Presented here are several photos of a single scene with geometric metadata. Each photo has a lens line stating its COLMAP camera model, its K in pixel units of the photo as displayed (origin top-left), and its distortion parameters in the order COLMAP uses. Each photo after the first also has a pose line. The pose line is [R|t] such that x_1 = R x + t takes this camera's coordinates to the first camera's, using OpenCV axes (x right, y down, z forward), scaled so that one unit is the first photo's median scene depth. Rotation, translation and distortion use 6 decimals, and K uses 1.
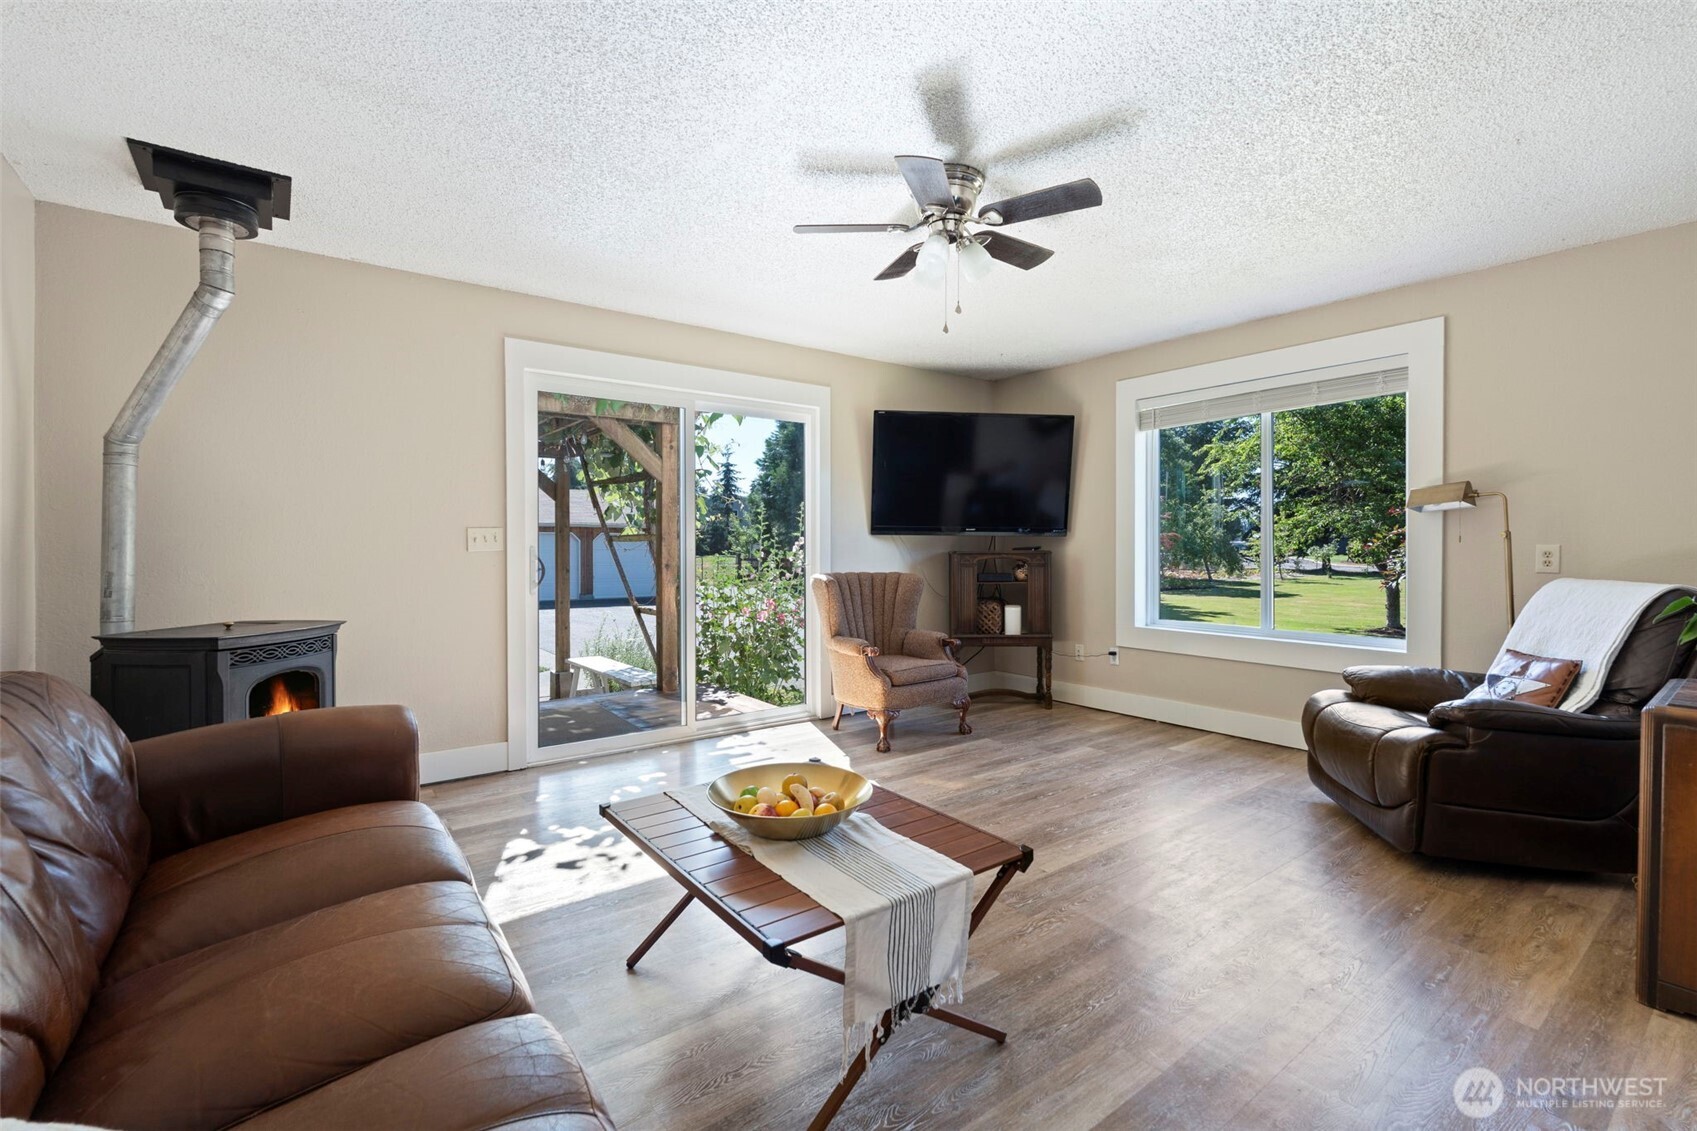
lens RADIAL K [[748.5, 0, 851.5], [0, 748.5, 549.8], [0, 0, 1]] dist [-0.003553, 0.000383]
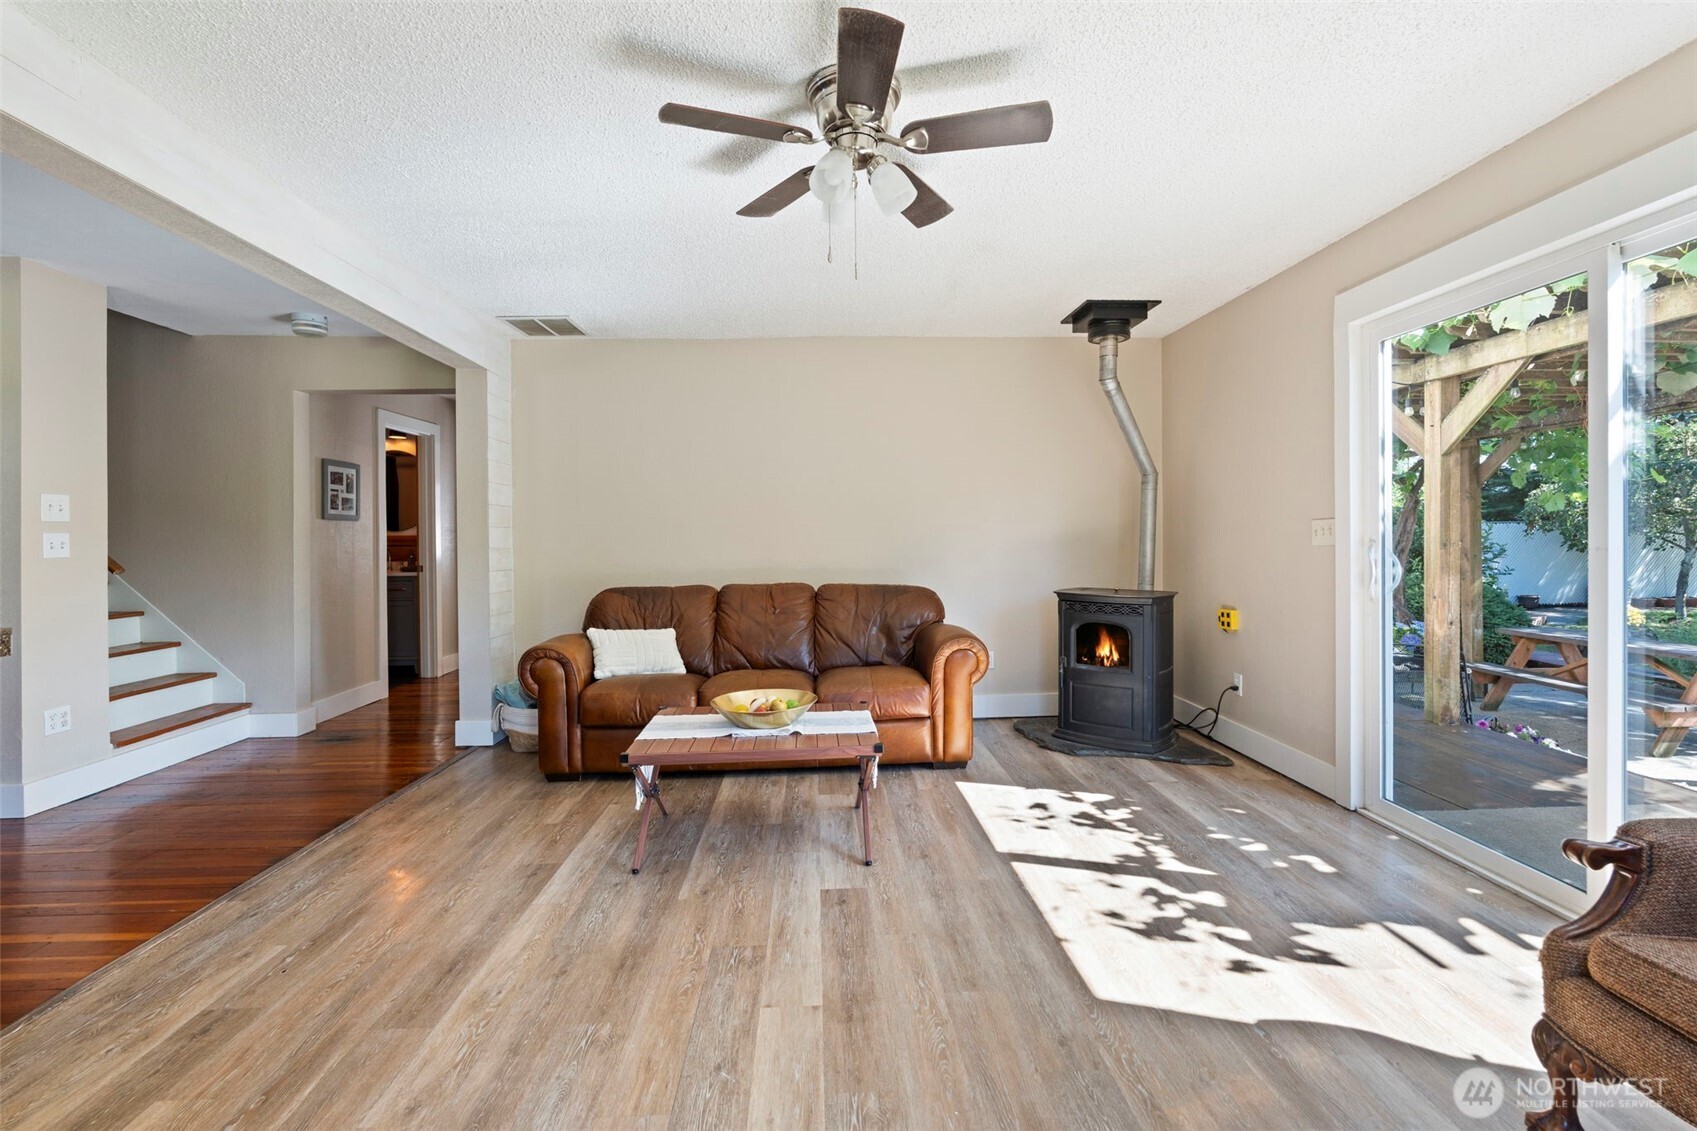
lens RADIAL K [[748.0, 0, 852.4], [0, 748.0, 542.0], [0, 0, 1]] dist [-0.003729, 0.000086]
pose [[-0.557602, 0.009755, -0.830051, 0.715815], [0.002221, 0.999945, 0.010260, -0.015665], [0.830106, 0.003877, -0.557593, 1.295216]]
